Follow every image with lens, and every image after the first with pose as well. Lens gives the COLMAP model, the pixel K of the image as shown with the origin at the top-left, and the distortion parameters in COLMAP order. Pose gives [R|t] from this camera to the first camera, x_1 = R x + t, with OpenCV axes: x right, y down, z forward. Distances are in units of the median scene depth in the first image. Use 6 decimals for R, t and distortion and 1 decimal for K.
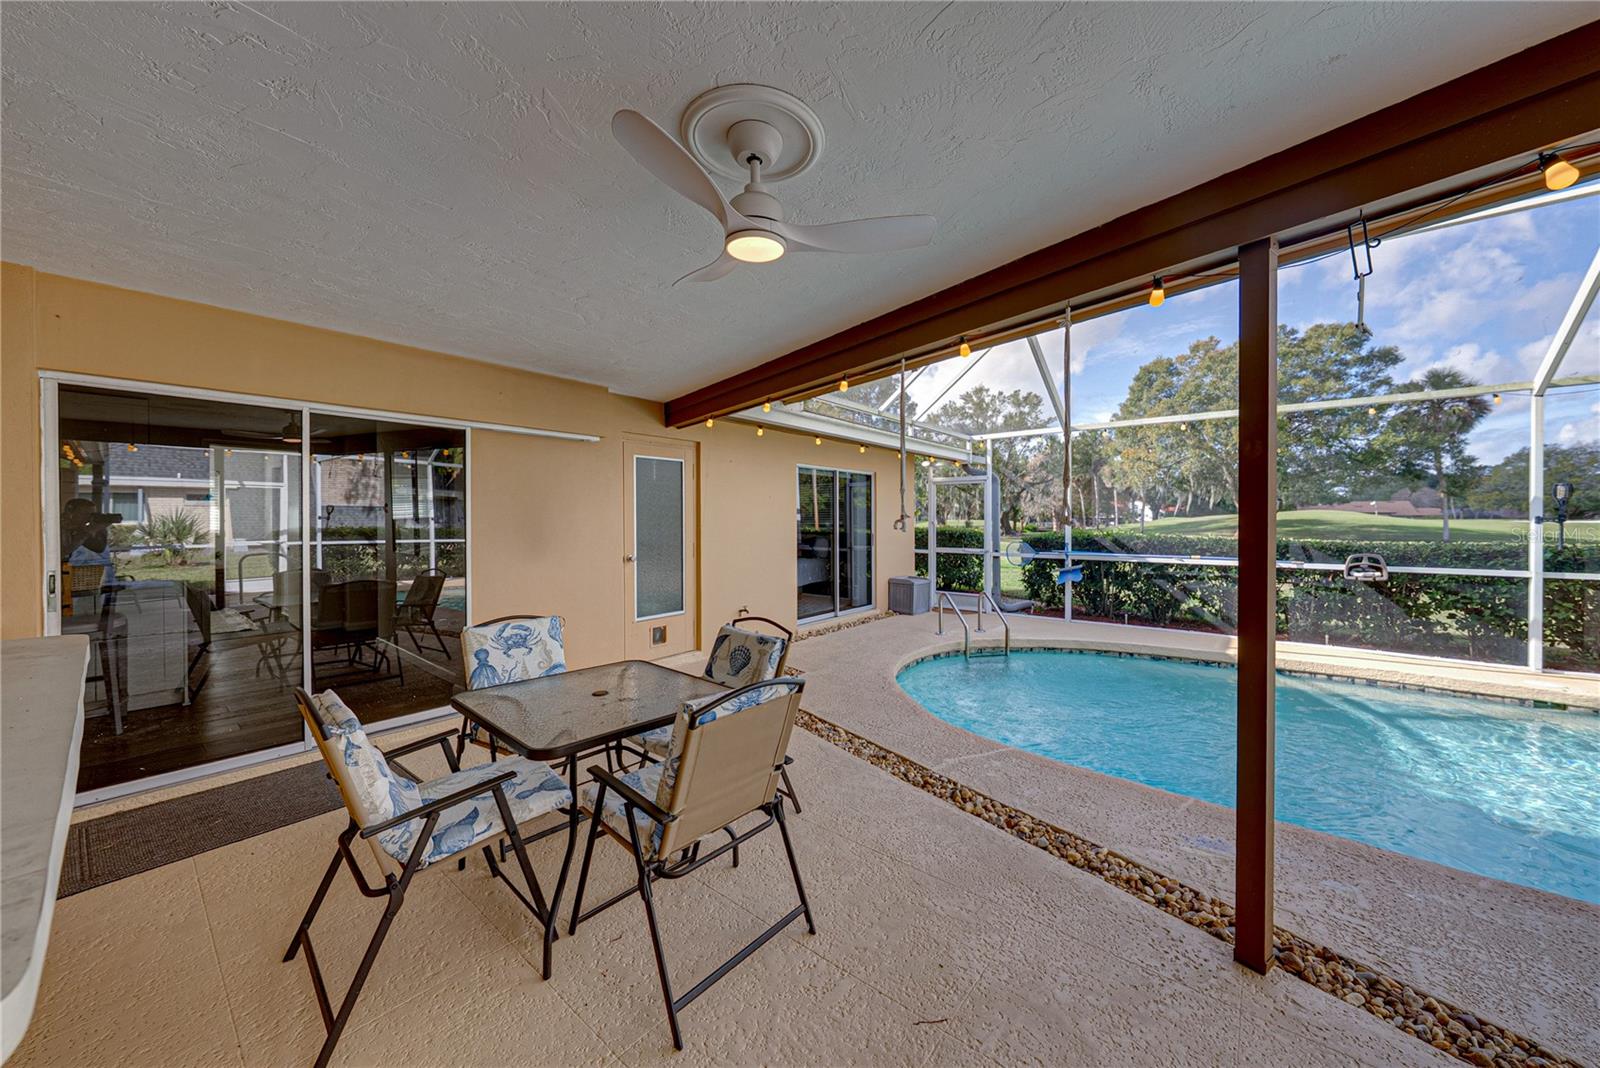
lens RADIAL K [[547.0, 0, 800.2], [0, 547.0, 520.6], [0, 0, 1]] dist [0.001307, 0.000092]
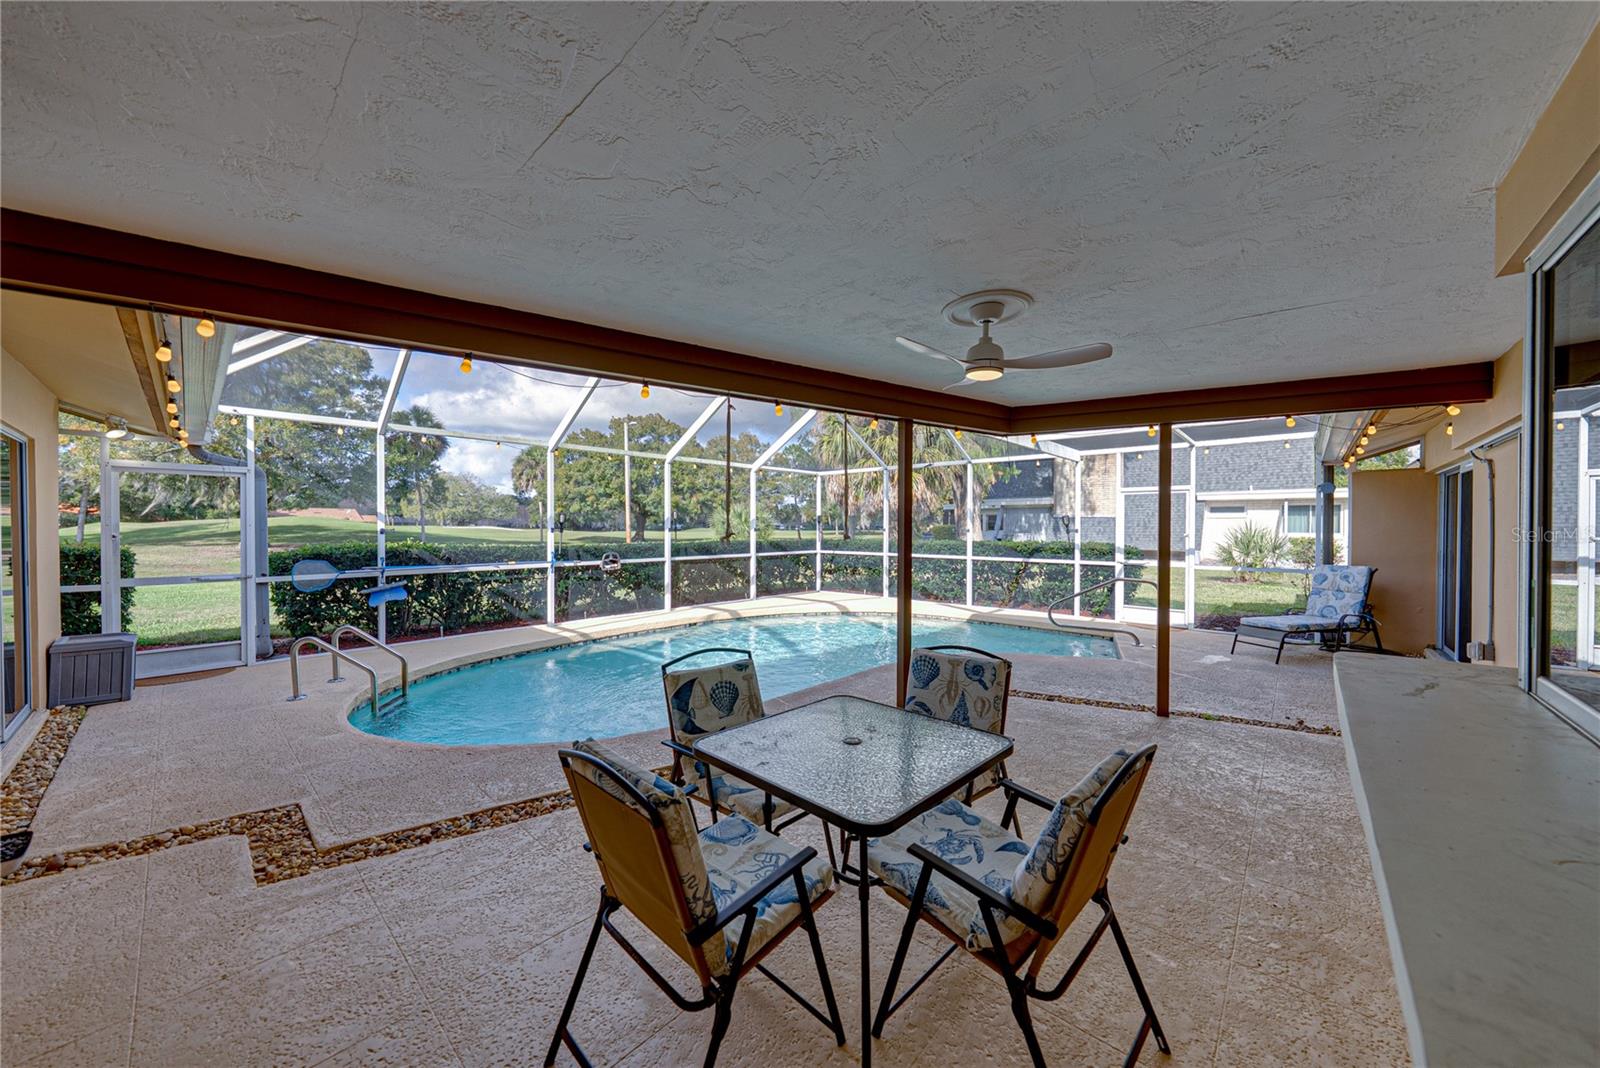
lens RADIAL K [[547.0, 0, 806.8], [0, 547.0, 531.7], [0, 0, 1]] dist [0.001307, 0.000092]
pose [[0.070677, -0.008931, 0.997459, -0.408415], [0.000148, 0.999960, 0.008943, -0.009882], [-0.997499, -0.000484, 0.070675, 0.331546]]
